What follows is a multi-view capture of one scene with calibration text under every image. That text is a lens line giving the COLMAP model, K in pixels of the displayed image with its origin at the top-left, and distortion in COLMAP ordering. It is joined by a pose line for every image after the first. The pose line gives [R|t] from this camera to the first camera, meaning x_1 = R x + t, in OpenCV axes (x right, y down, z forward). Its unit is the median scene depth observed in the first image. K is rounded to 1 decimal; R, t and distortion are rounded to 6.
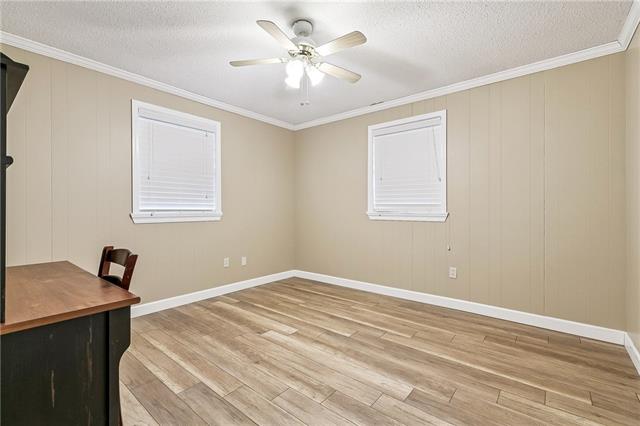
lens RADIAL K [[289.9, 0, 321.8], [0, 289.9, 208.2], [0, 0, 1]] dist [-0.002327, -0.000170]
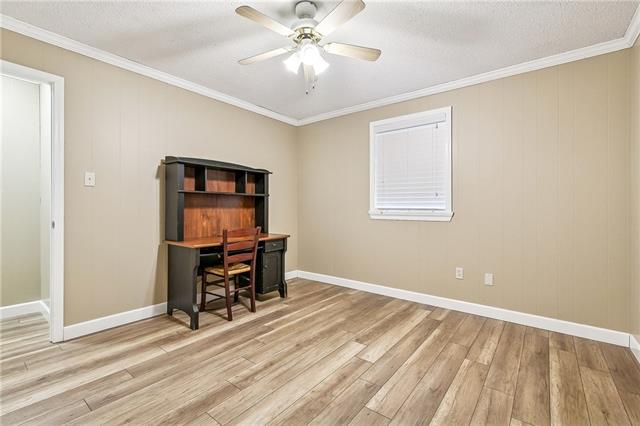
lens RADIAL K [[289.9, 0, 318.1], [0, 289.9, 209.0], [0, 0, 1]] dist [-0.002327, -0.000170]
pose [[-0.003685, 0.005782, -0.999976, 0.640454], [-0.004145, 0.999975, 0.005797, 0.002535], [0.999985, 0.004167, -0.003661, 0.782985]]
